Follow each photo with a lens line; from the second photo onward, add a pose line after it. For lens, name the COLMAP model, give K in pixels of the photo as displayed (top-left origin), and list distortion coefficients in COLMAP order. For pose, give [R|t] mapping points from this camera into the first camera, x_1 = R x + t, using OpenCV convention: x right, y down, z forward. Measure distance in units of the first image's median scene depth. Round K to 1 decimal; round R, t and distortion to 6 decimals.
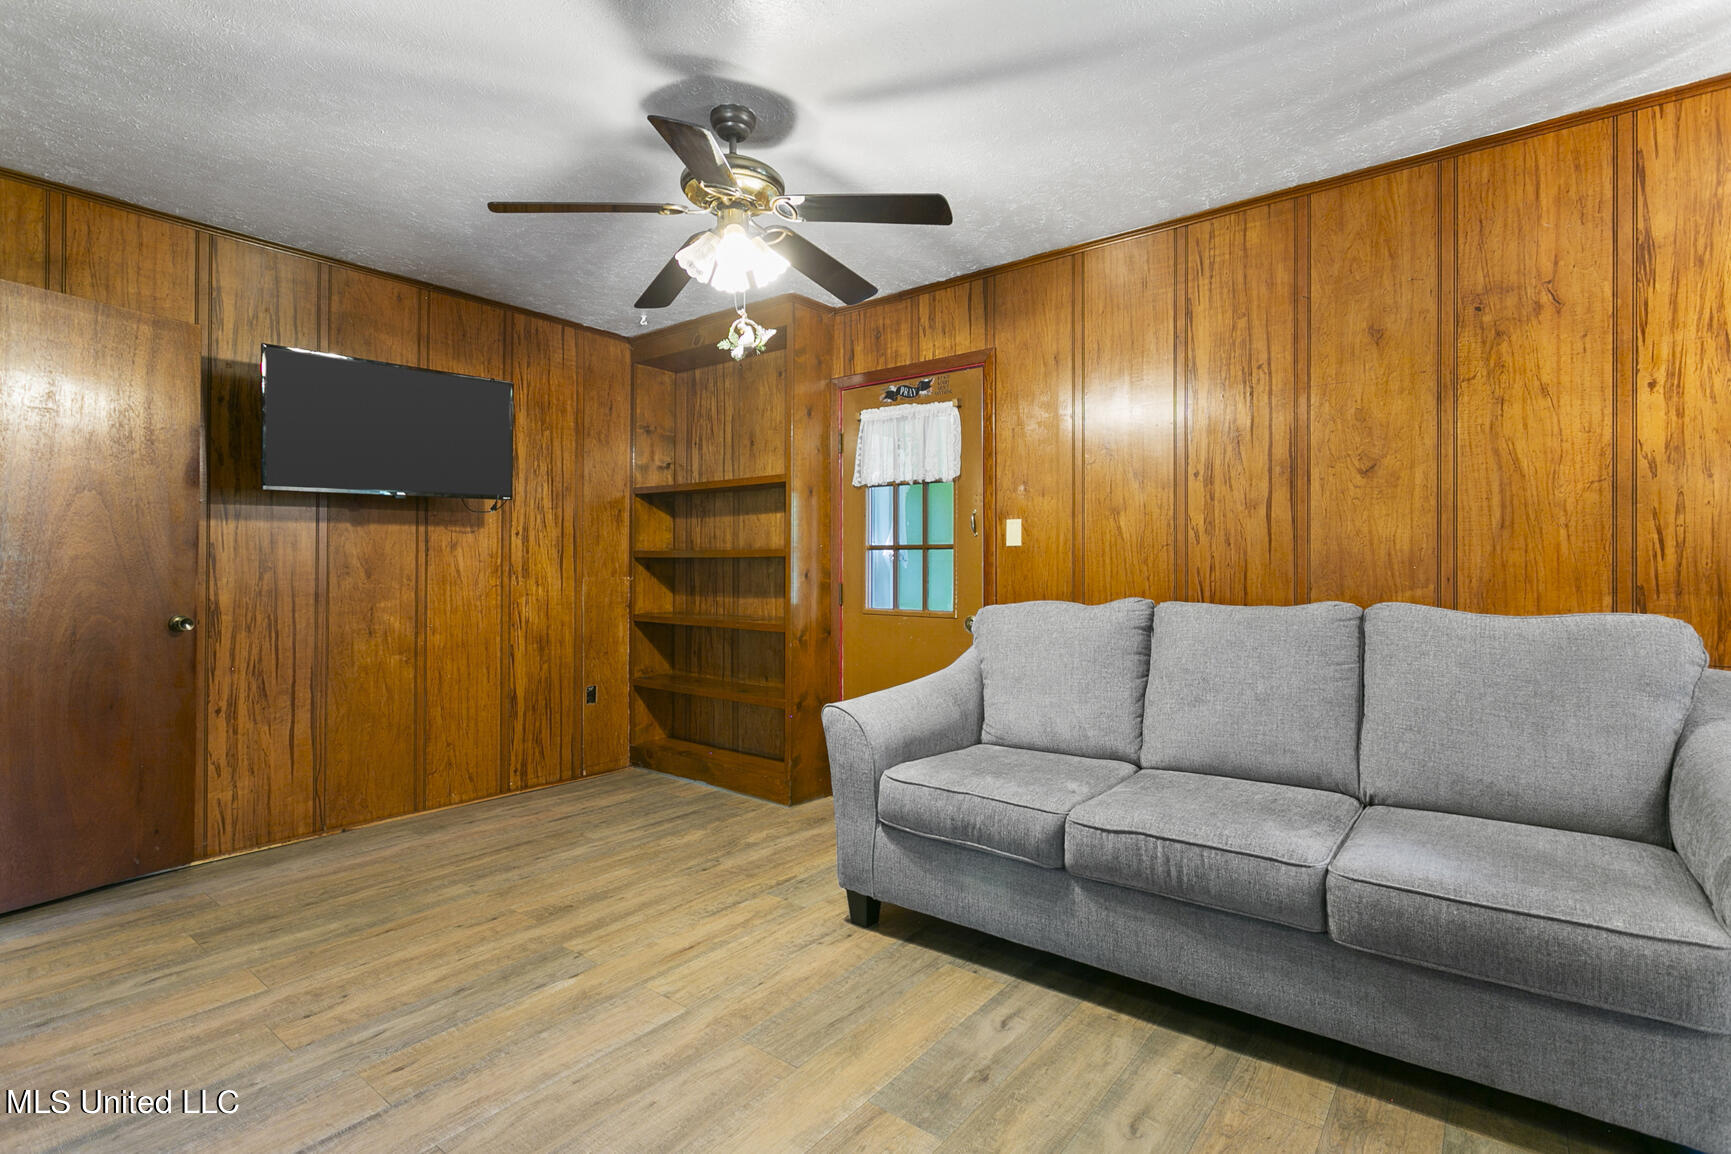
lens RADIAL K [[818.2, 0, 863.7], [0, 818.2, 565.2], [0, 0, 1]] dist [-0.000651, 0.001581]
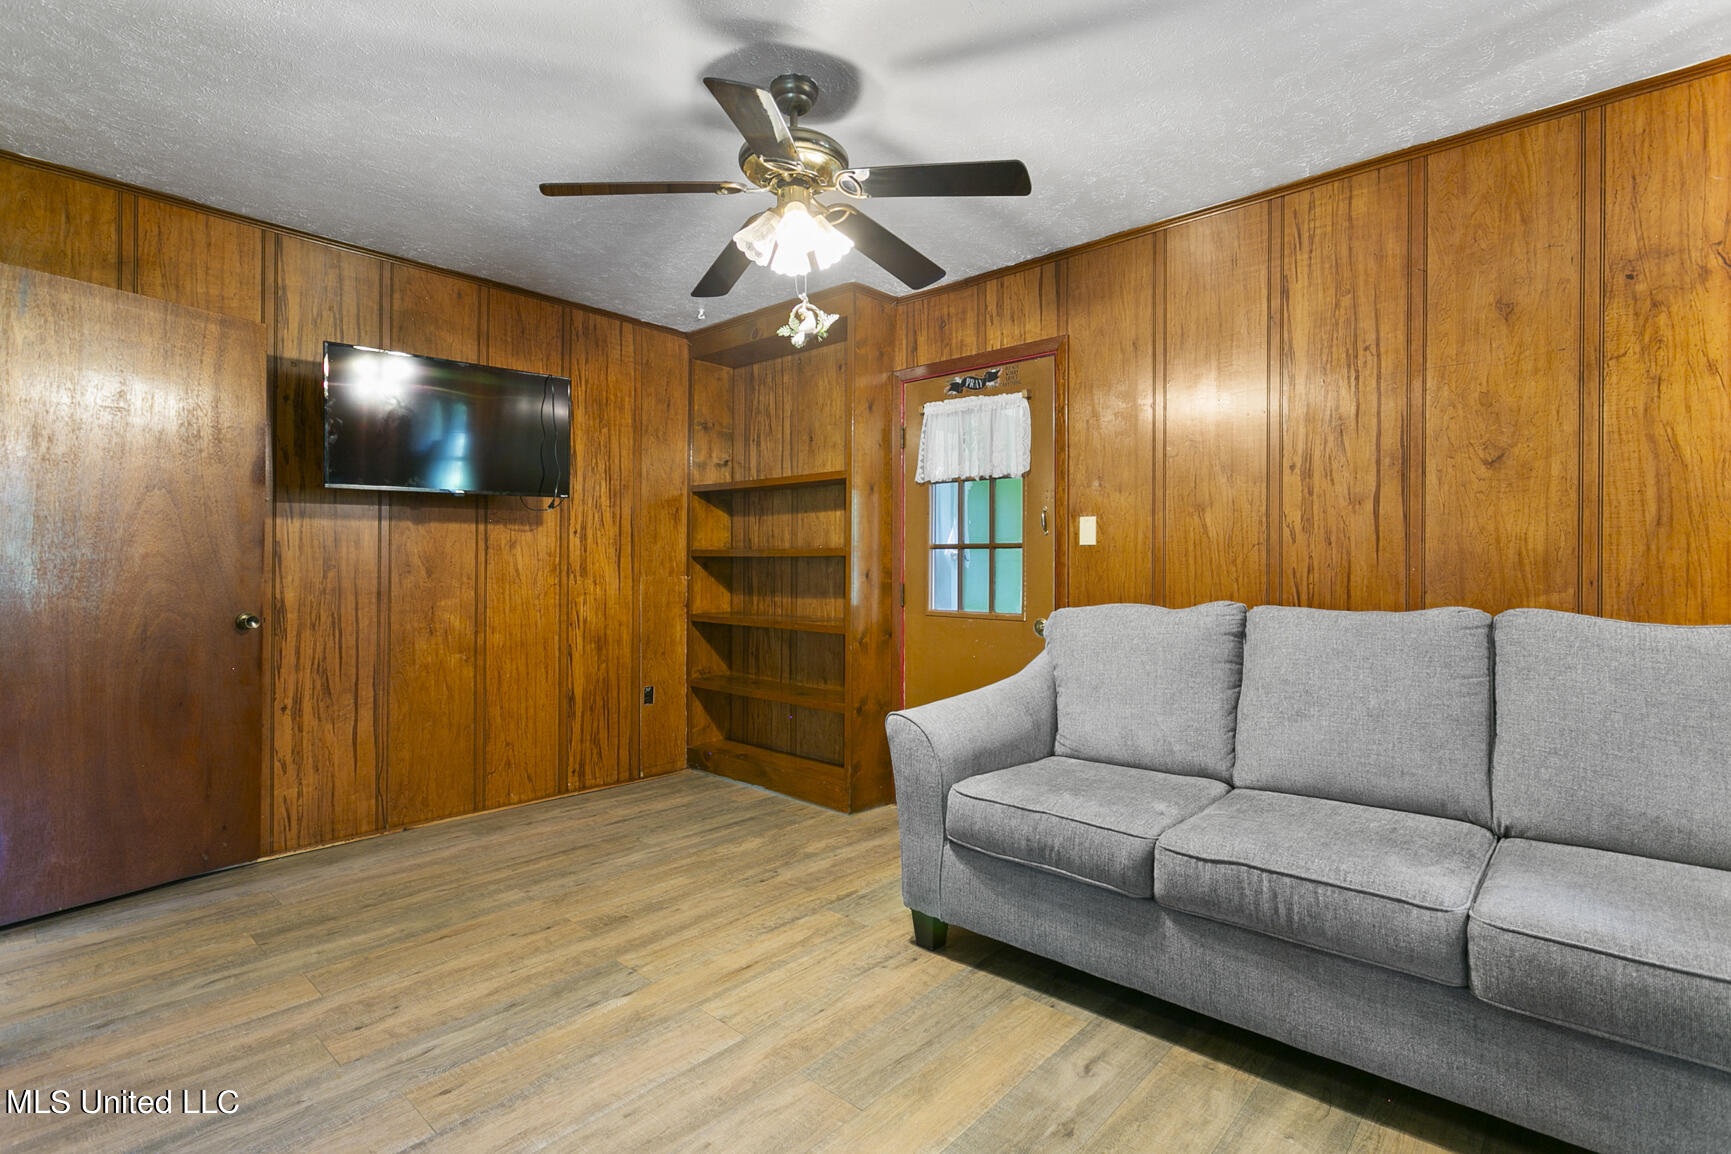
lens RADIAL K [[818.2, 0, 862.7], [0, 818.2, 567.5], [0, 0, 1]] dist [-0.000651, 0.001581]
pose [[0.997608, 0.002708, -0.069074, -0.012708], [-0.002460, 0.999990, 0.003673, -0.000590], [0.069083, -0.003494, 0.997605, 0.056294]]
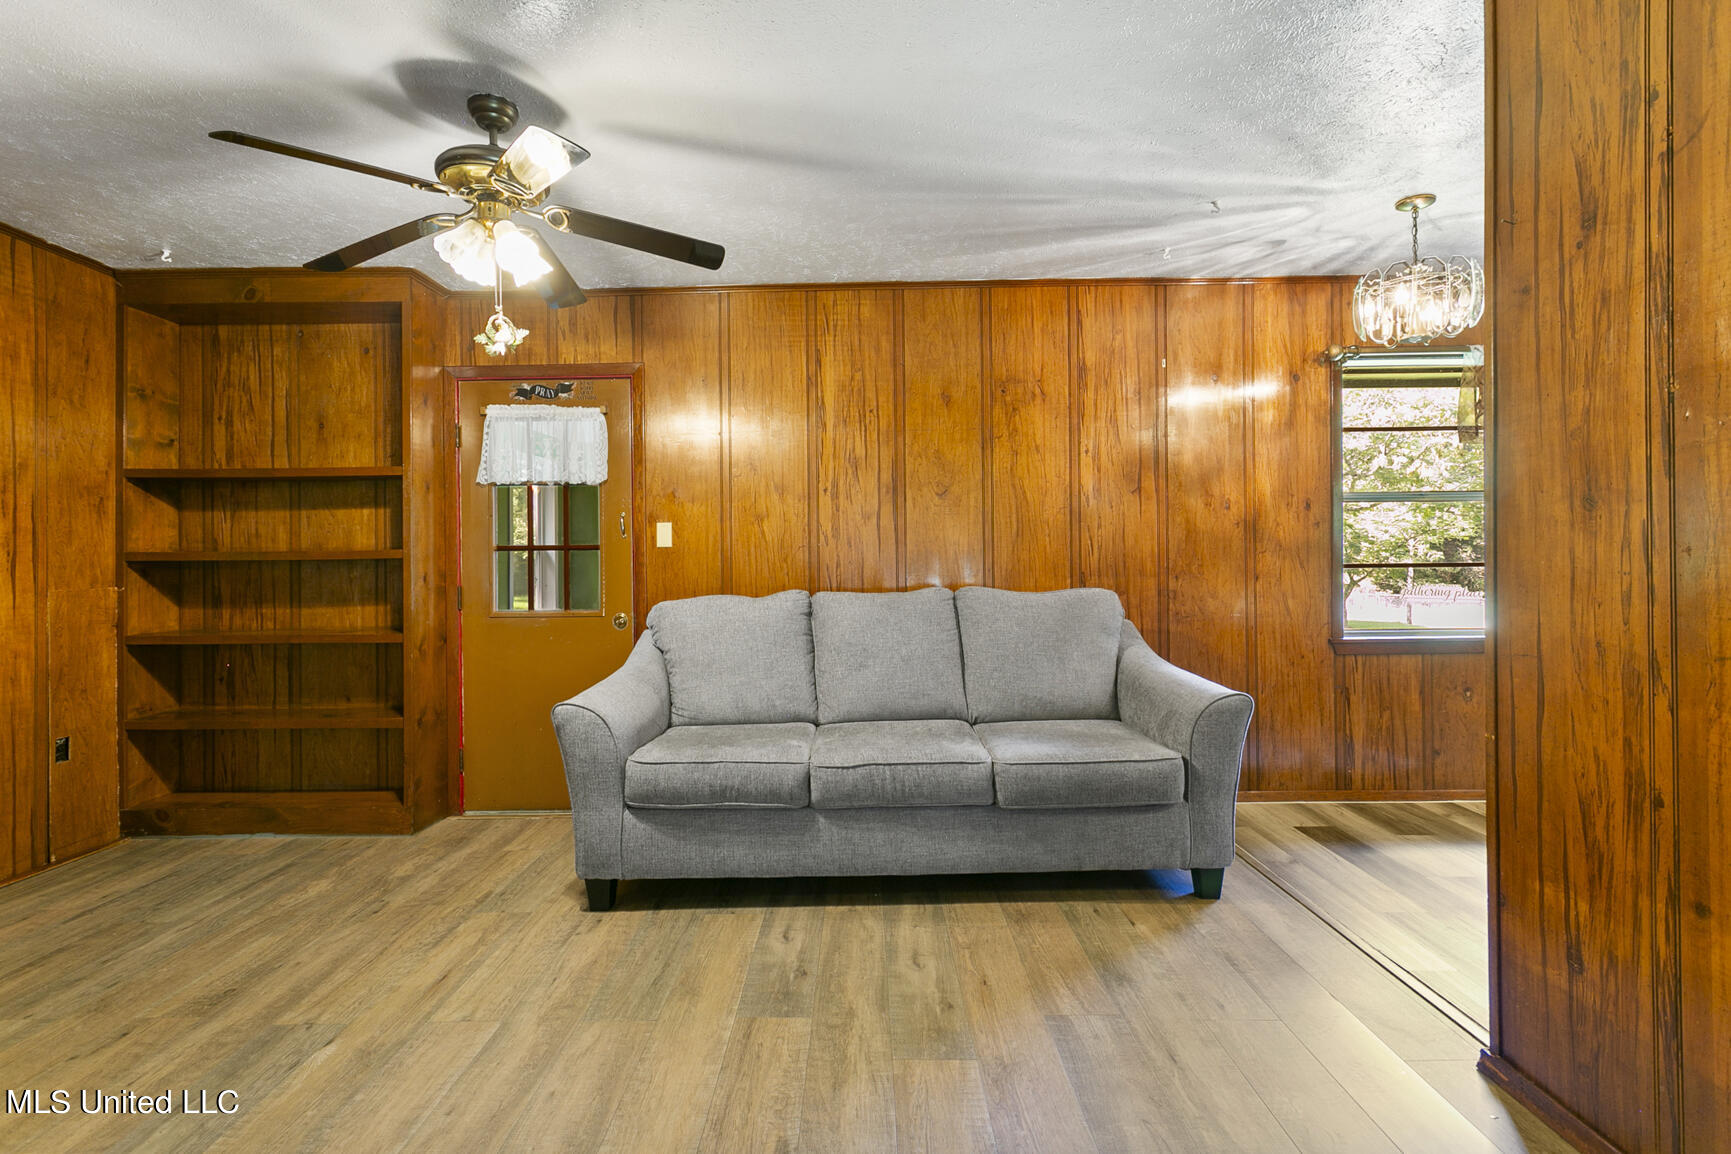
lens RADIAL K [[818.2, 0, 866.6], [0, 818.2, 563.4], [0, 0, 1]] dist [-0.000651, 0.001581]
pose [[0.787182, -0.011650, 0.616610, -0.363010], [0.012599, 0.999917, 0.002808, -0.001732], [-0.616592, 0.005559, 0.787264, -0.032734]]
